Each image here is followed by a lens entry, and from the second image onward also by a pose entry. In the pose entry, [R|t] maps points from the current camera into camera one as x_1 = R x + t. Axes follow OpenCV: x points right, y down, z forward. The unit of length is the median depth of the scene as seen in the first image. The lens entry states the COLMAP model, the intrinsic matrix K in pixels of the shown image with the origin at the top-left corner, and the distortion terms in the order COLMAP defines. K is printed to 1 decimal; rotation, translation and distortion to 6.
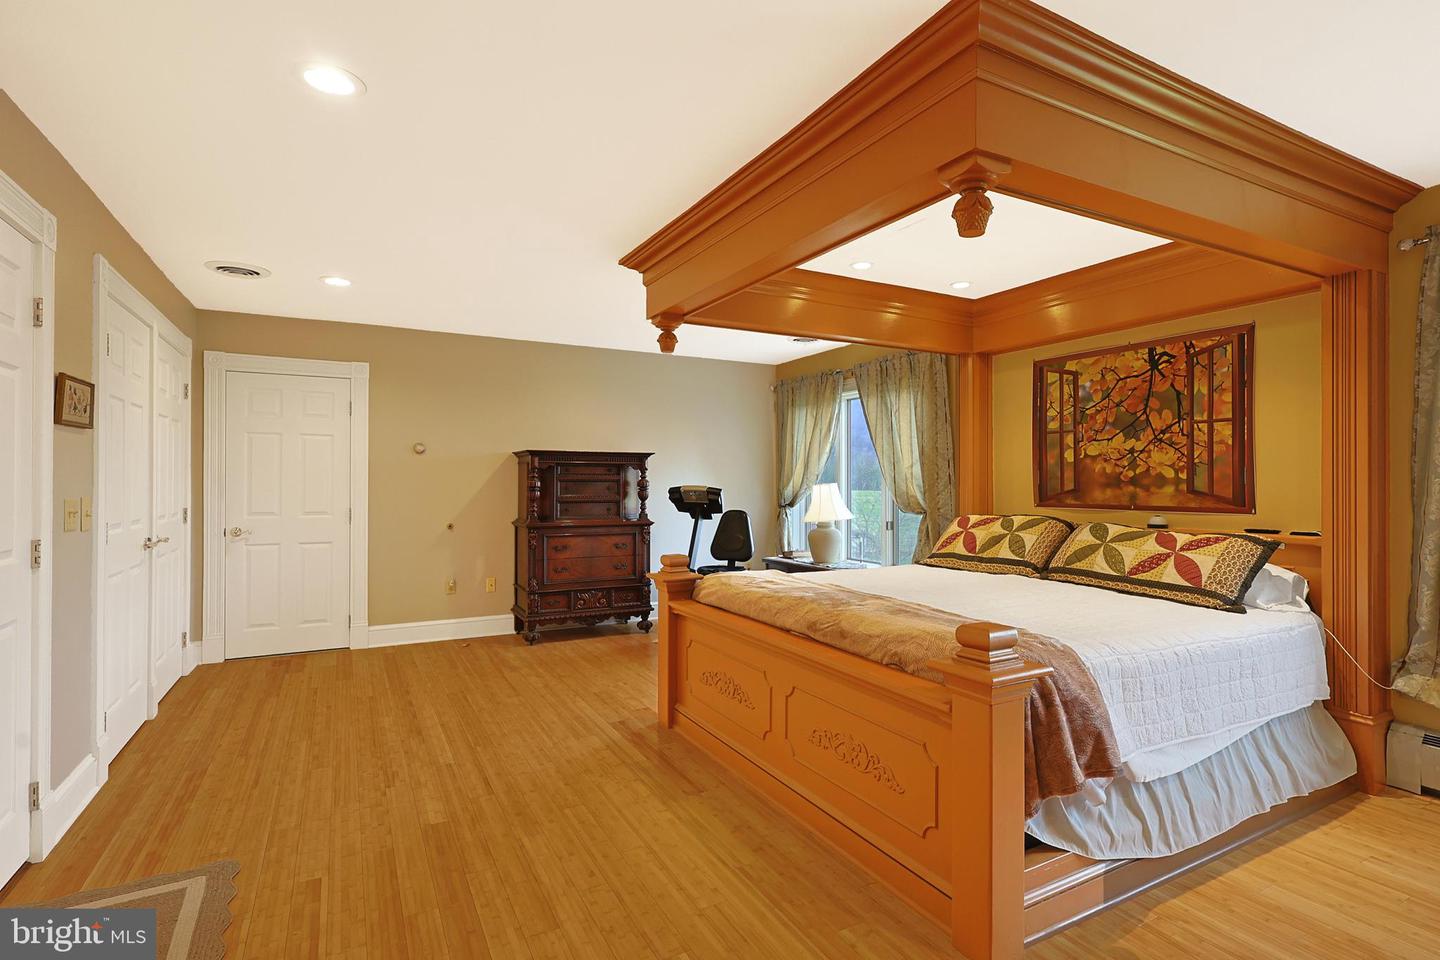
lens RADIAL K [[714.9, 0, 728.5], [0, 714.9, 474.2], [0, 0, 1]] dist [-0.001465, -0.000540]
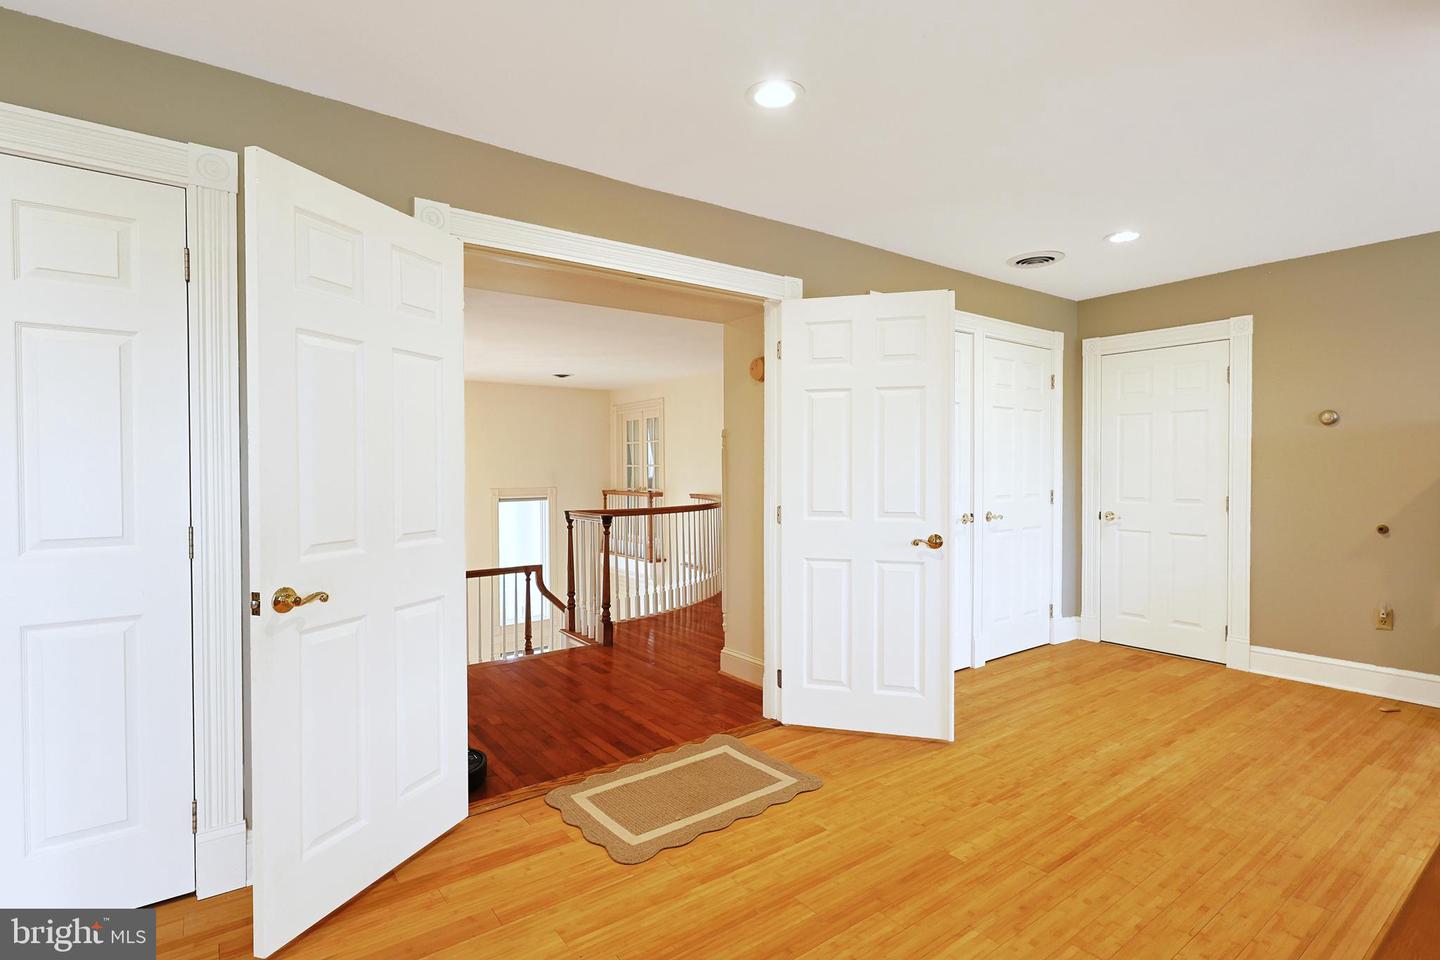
lens RADIAL K [[714.9, 0, 728.5], [0, 714.9, 474.2], [0, 0, 1]] dist [-0.001465, -0.000540]
pose [[0.126903, 0.006651, -0.991893, 0.299227], [0.013957, 0.999867, 0.008491, 0.009558], [0.991817, -0.014921, 0.126793, 0.451431]]
